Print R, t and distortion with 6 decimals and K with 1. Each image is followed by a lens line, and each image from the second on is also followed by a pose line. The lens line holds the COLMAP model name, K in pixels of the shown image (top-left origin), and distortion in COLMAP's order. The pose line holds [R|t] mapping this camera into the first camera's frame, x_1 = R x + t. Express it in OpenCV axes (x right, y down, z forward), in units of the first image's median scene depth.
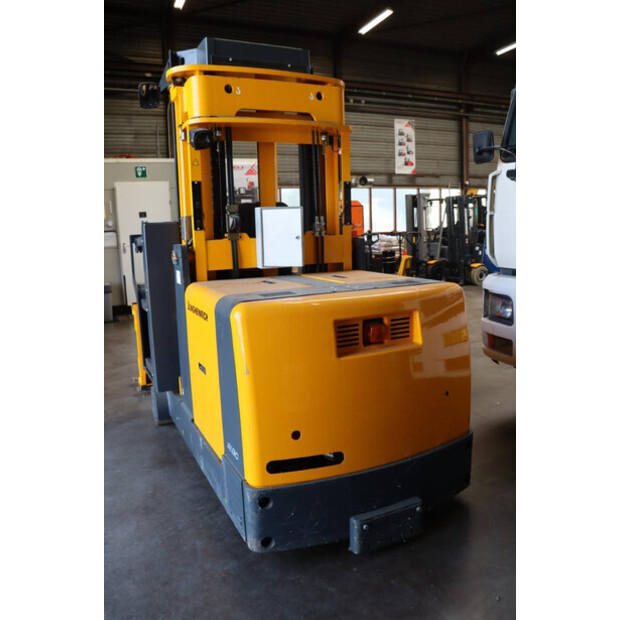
lens RADIAL K [[481.3, 0, 307.3], [0, 481.3, 302.4], [0, 0, 1]] dist [-0.188859, 0.175425]
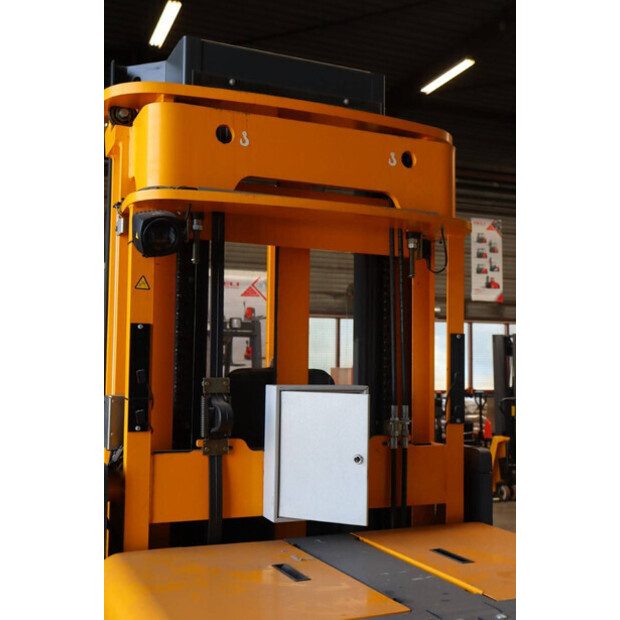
lens RADIAL K [[723.9, 0, 310.0], [0, 723.9, 310.0], [0, 0, 1]] dist [-0.021387, -0.006044]
pose [[0.998836, 0.038667, -0.028819, -0.047838], [-0.044452, 0.969926, -0.239306, -0.099788], [0.018699, 0.240308, 0.970516, 0.291702]]
